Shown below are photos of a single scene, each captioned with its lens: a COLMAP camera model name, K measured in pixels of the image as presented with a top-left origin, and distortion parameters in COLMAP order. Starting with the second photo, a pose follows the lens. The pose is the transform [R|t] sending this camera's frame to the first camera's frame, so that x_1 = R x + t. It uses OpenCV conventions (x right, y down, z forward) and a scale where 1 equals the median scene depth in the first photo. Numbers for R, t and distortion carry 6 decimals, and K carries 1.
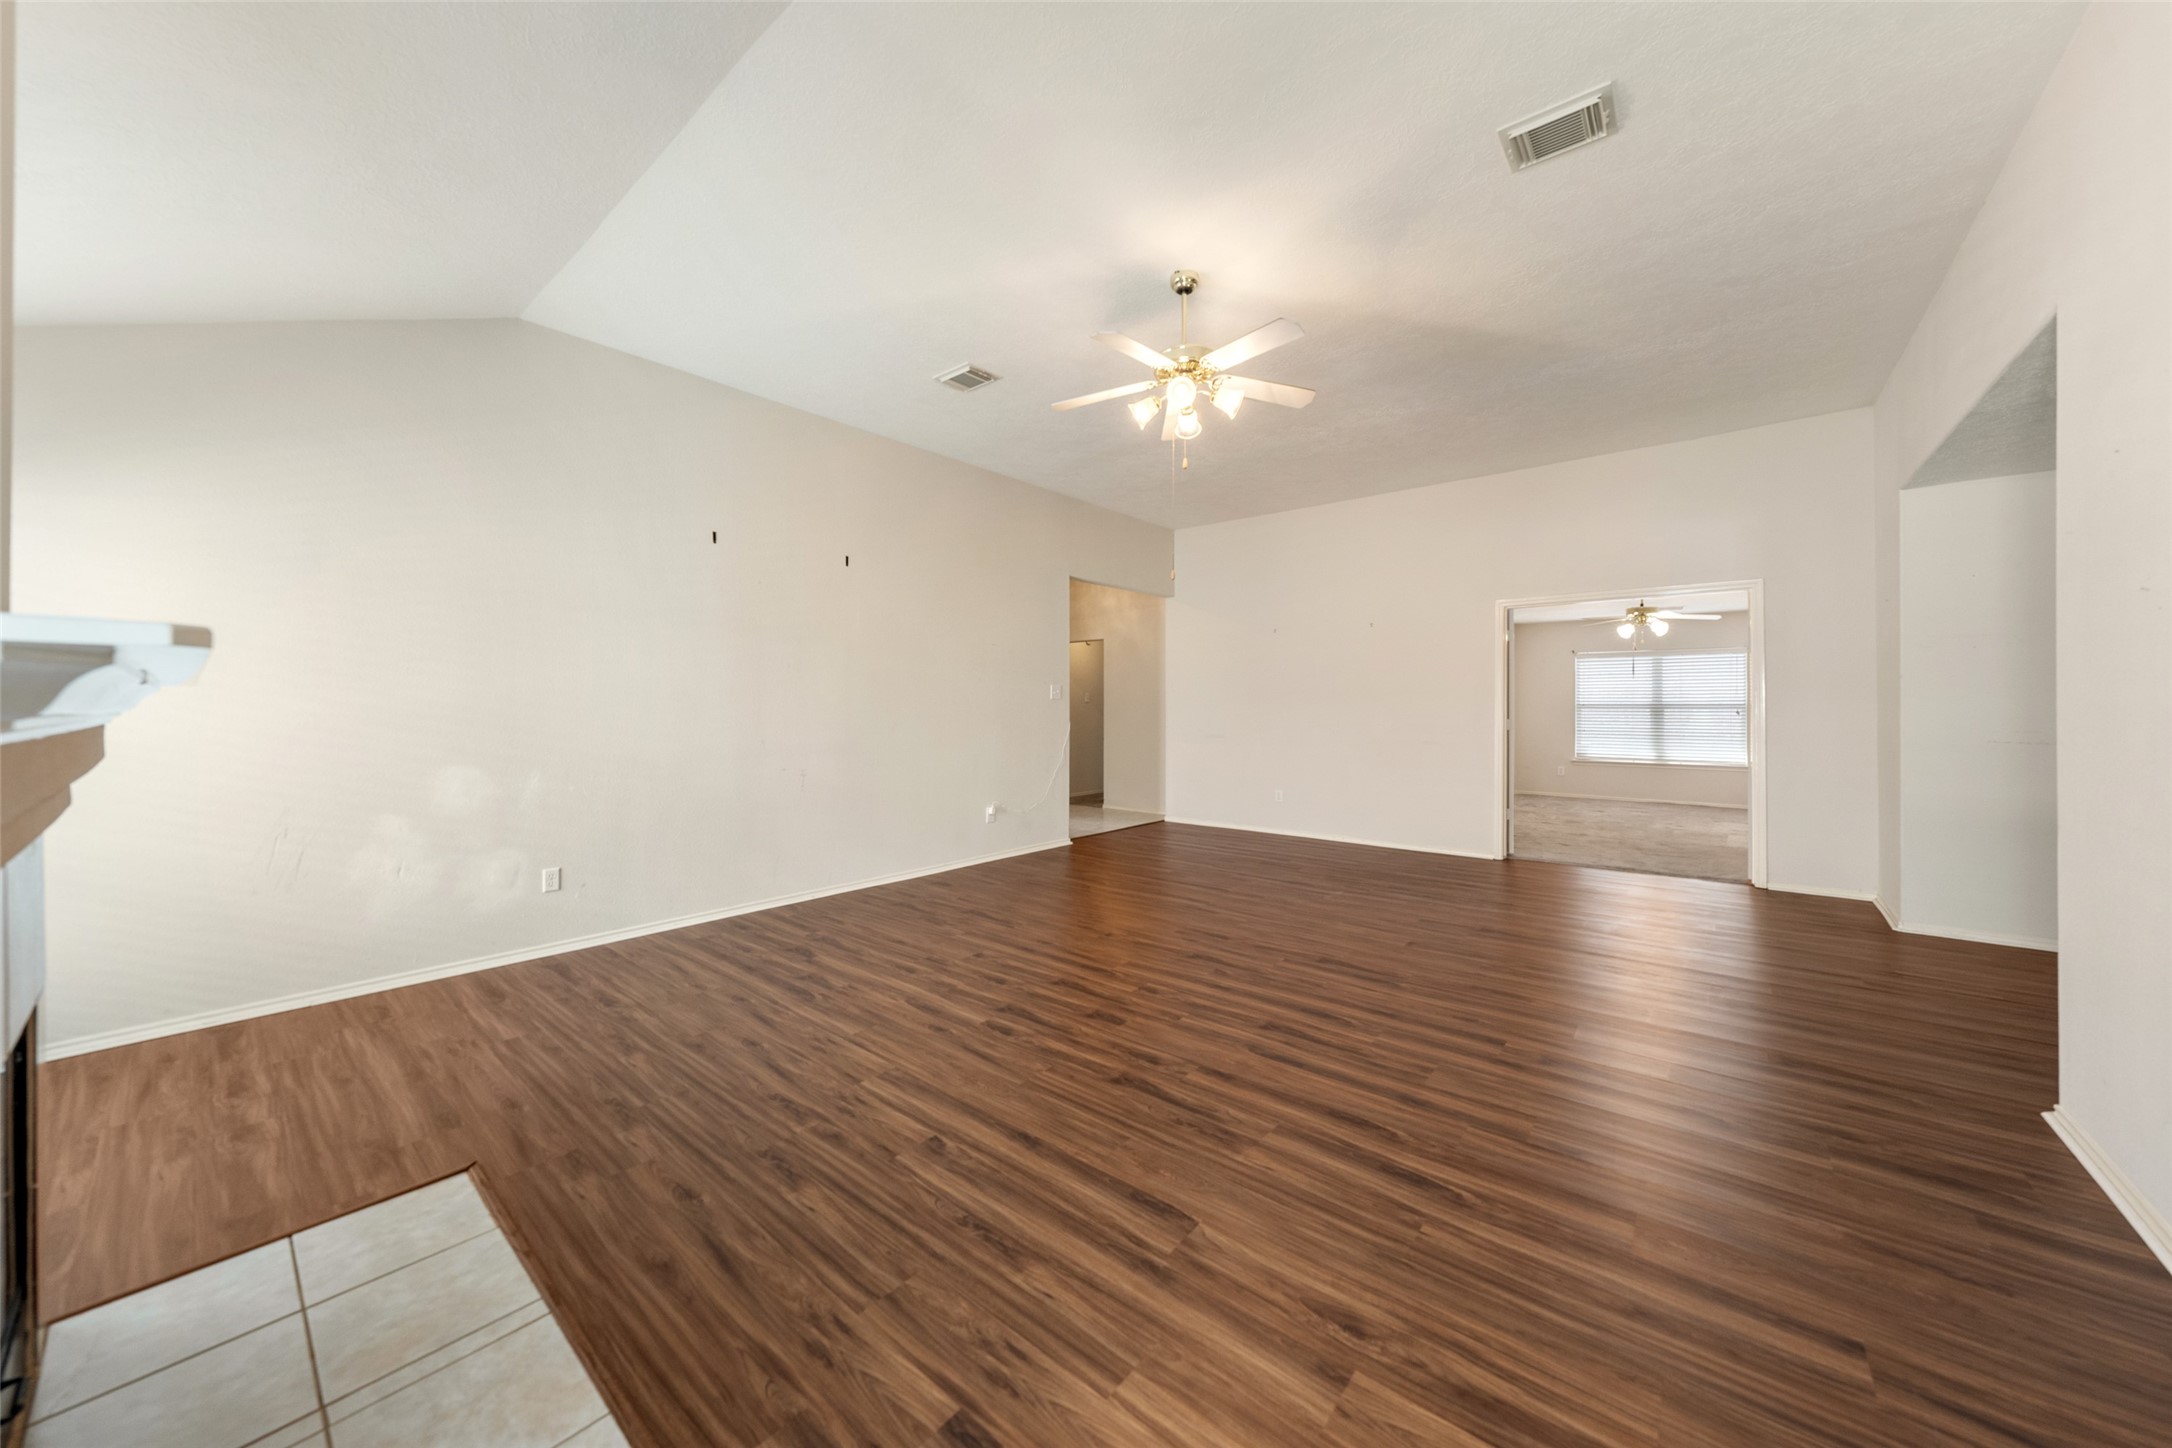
lens RADIAL K [[732.7, 0, 1074.5], [0, 732.7, 706.1], [0, 0, 1]] dist [-0.000761, 0.000389]
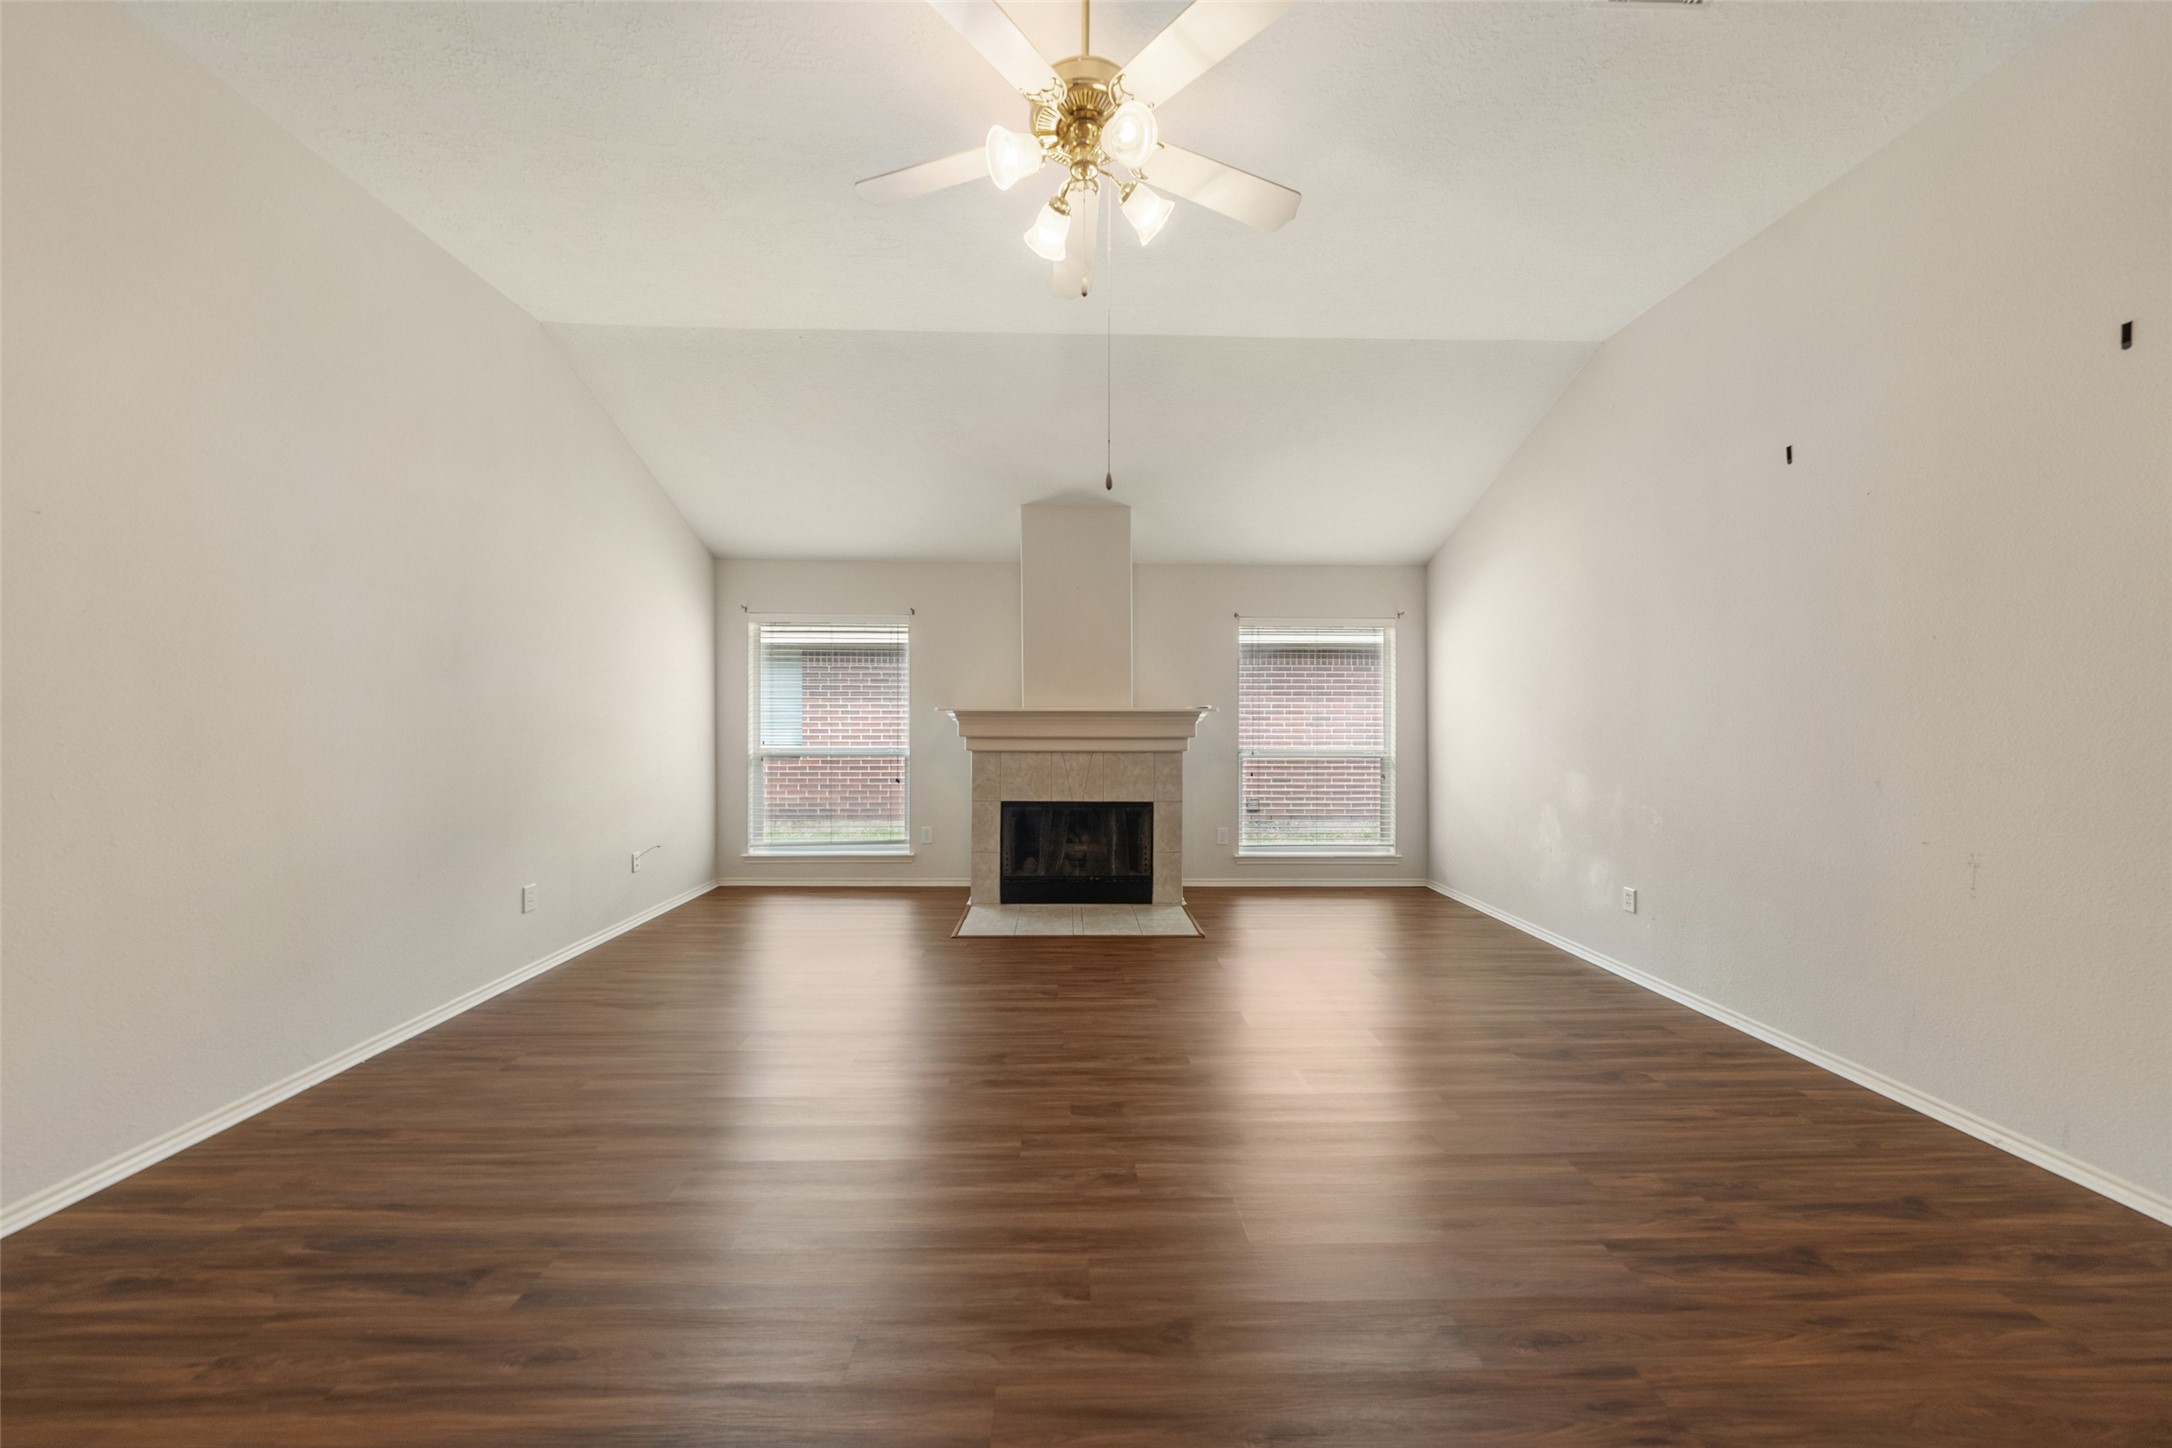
lens RADIAL K [[732.7, 0, 1094.3], [0, 732.7, 719.2], [0, 0, 1]] dist [-0.000761, 0.000389]
pose [[-0.728167, -0.003138, -0.685393, 0.585596], [0.002462, 0.999971, -0.007194, 0.007829], [0.685396, -0.006926, -0.728138, 1.561933]]
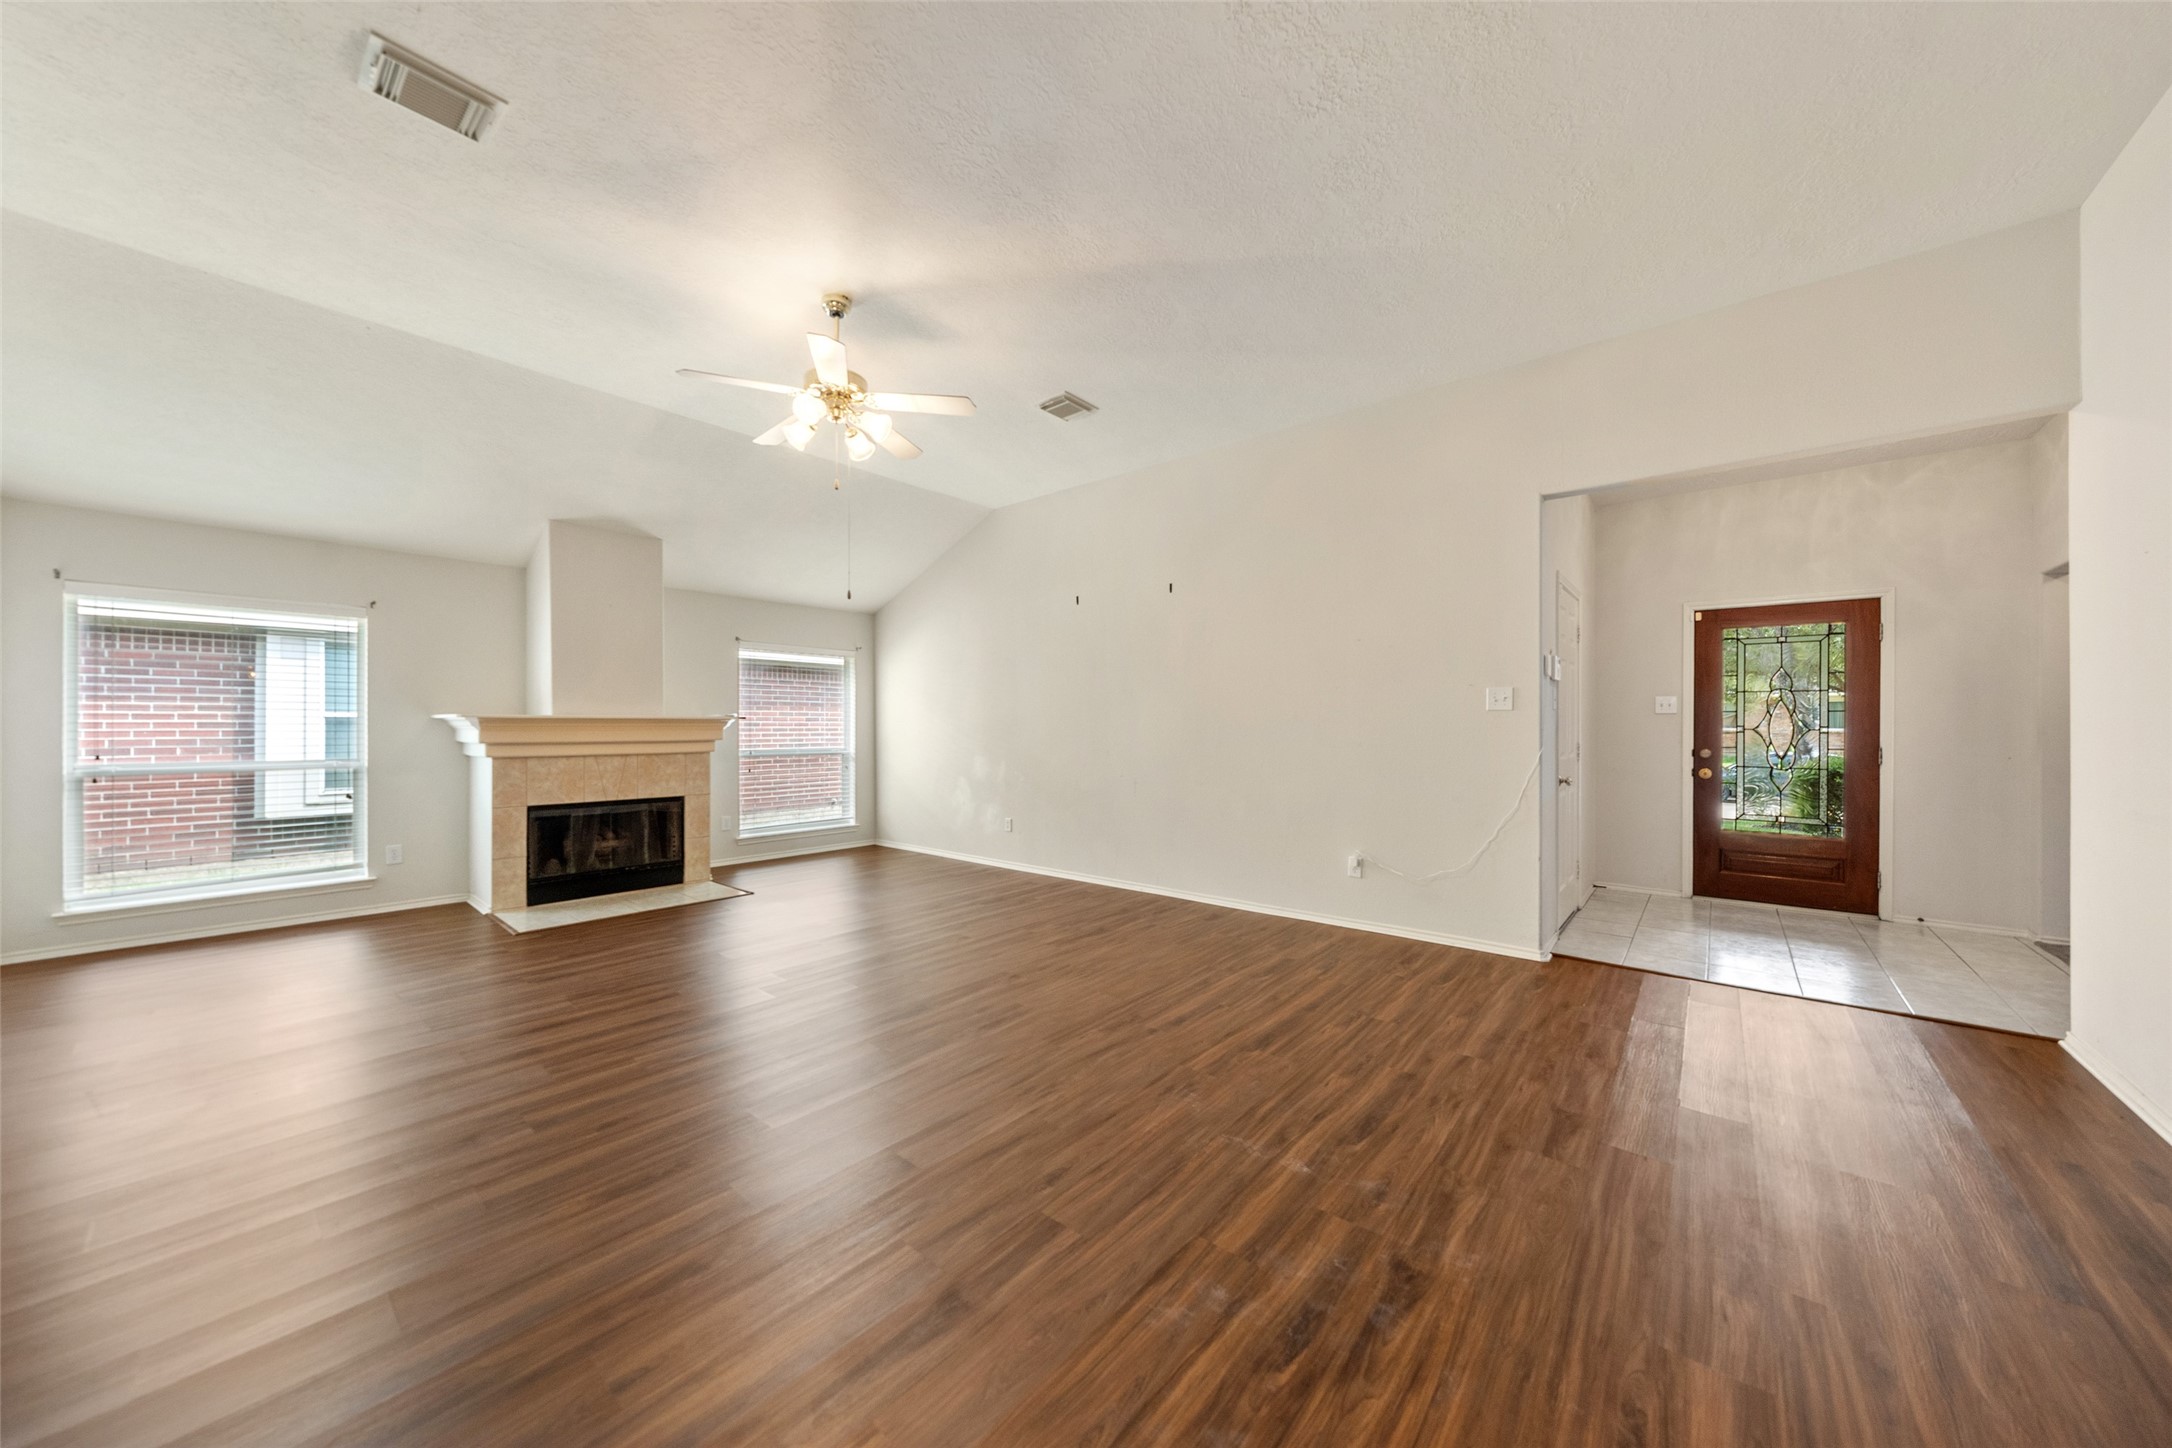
lens RADIAL K [[732.7, 0, 1083.0], [0, 732.7, 726.0], [0, 0, 1]] dist [-0.000761, 0.000389]
pose [[0.028989, 0.001221, -0.999579, 1.295207], [0.007971, 0.999967, 0.001453, 0.004675], [0.999548, -0.008009, 0.028979, 1.444405]]
